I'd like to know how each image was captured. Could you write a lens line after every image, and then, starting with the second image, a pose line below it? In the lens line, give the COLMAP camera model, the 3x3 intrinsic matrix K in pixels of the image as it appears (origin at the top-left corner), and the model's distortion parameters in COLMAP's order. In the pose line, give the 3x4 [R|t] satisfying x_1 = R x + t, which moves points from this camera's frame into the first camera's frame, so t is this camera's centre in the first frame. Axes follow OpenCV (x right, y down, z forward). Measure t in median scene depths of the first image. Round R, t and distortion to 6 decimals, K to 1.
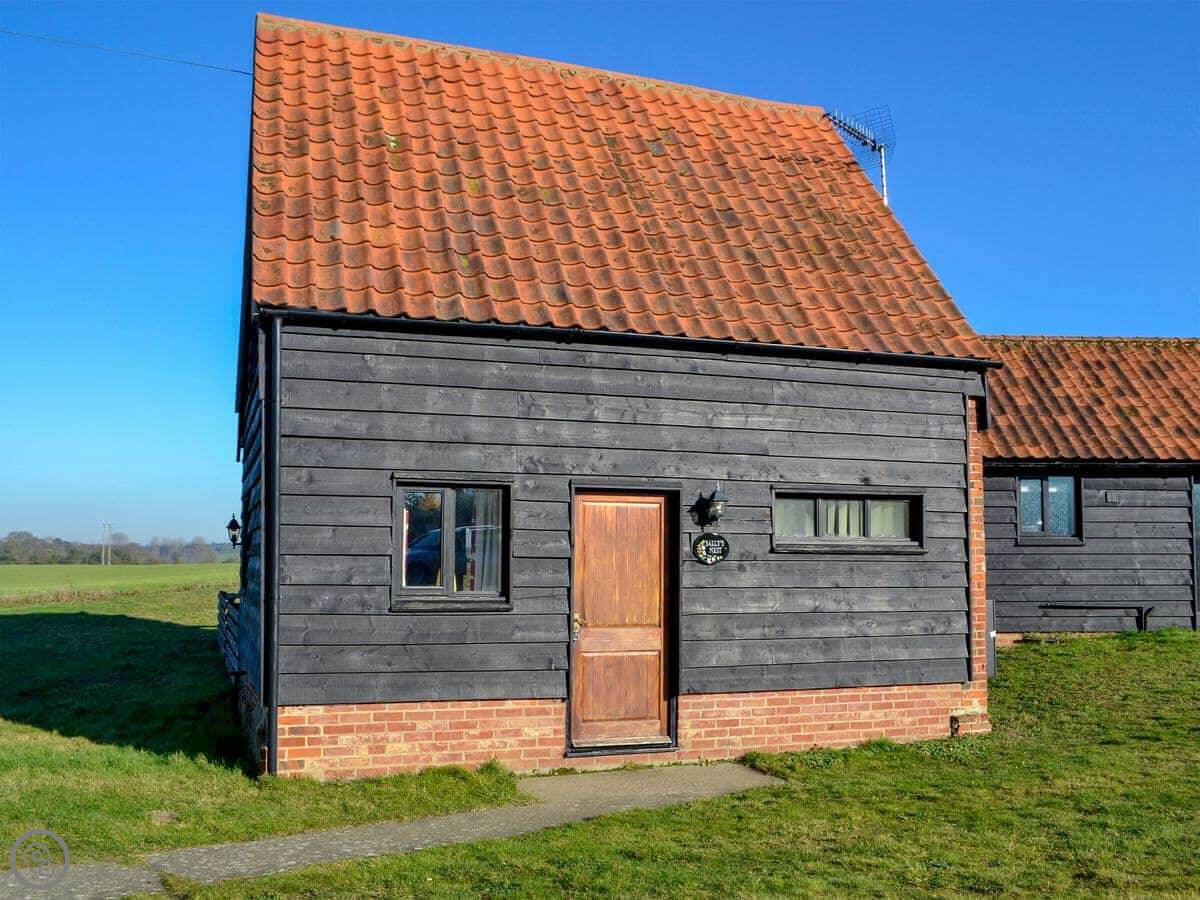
lens RADIAL K [[1098.1, 0, 600.0], [0, 1098.1, 450.0], [0, 0, 1]] dist [-0.090978, 0.006774]
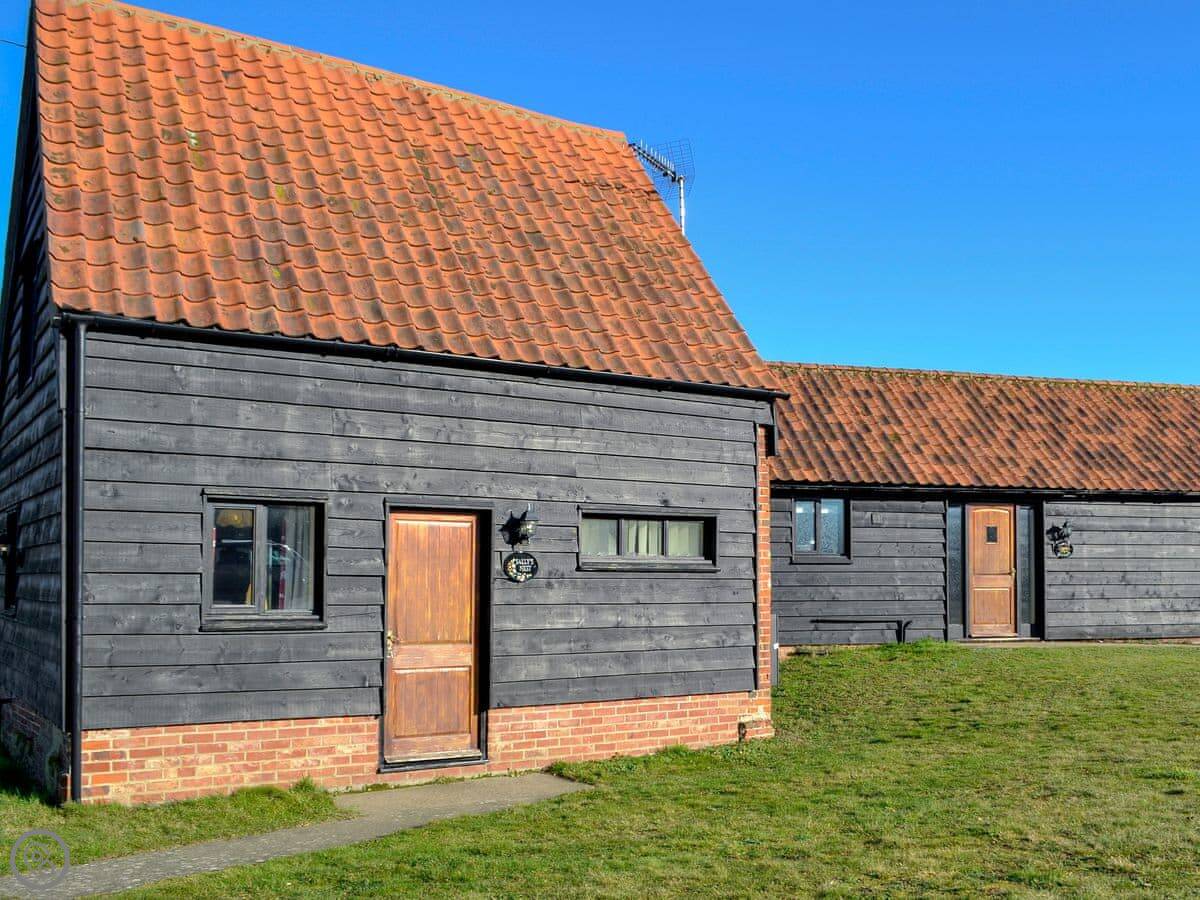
lens RADIAL K [[1272.0, 0, 644.3], [0, 1272.0, 462.2], [0, 0, 1]] dist [-0.119260, 0.019899]
pose [[0.958910, 0.020571, 0.282964, -0.124971], [-0.023498, 0.999700, 0.006955, -0.018870], [-0.282736, -0.013318, 0.959105, -0.172836]]
